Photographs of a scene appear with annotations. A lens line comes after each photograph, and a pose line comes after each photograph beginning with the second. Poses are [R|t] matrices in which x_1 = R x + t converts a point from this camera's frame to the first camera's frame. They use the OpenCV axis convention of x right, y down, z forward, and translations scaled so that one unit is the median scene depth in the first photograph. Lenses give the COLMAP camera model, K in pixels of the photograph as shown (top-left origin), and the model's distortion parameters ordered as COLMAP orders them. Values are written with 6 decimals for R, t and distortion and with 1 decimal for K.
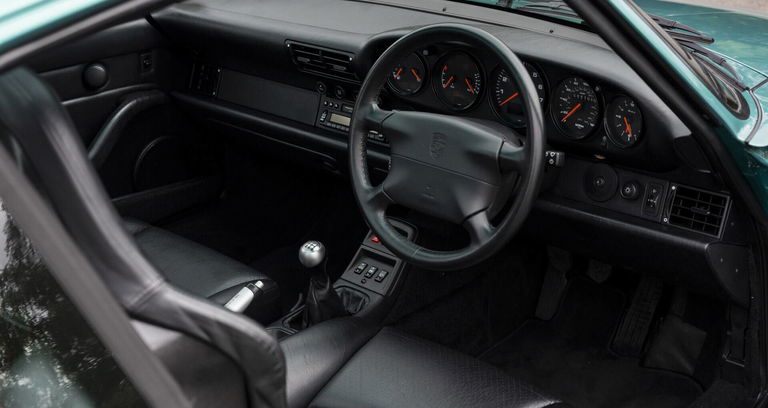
lens RADIAL K [[1114.9, 0, 384.0], [0, 1114.9, 204.0], [0, 0, 1]] dist [-0.029557, 0.015242]
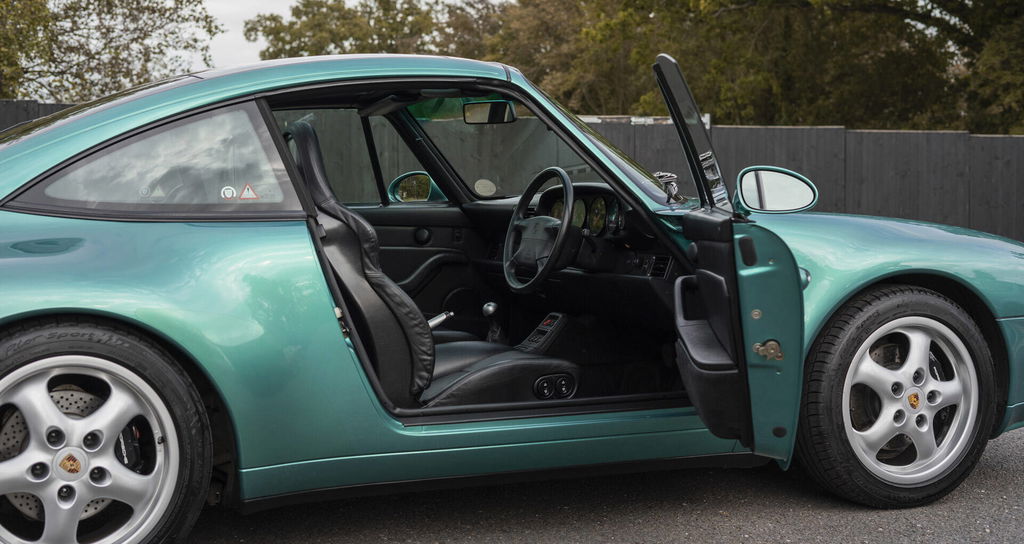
lens RADIAL K [[1486.5, 0, 512.0], [0, 1486.5, 272.0], [0, 0, 1]] dist [-0.029557, 0.015242]
pose [[0.915343, 0.056307, -0.398718, 0.942242], [-0.182731, 0.940435, -0.286689, 0.687989], [0.358826, 0.335277, 0.871110, -1.090666]]
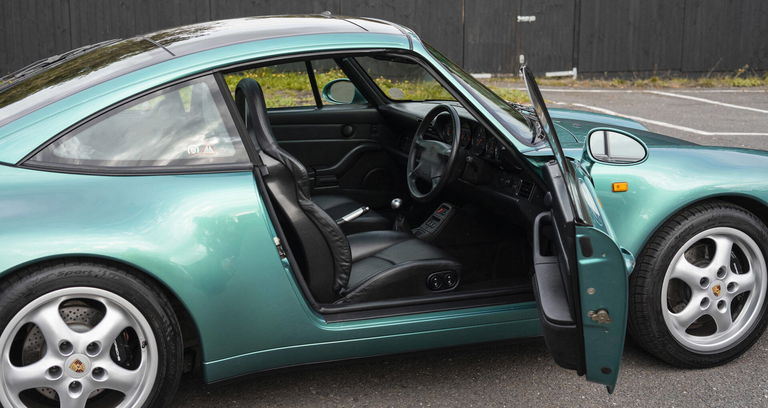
lens RADIAL K [[1114.9, 0, 384.0], [0, 1114.9, 204.0], [0, 0, 1]] dist [-0.029557, 0.015242]
pose [[0.897347, 0.132197, -0.421062, 0.929288], [-0.206064, 0.969200, -0.134863, 0.381071], [0.390265, 0.207785, 0.896950, -1.128686]]
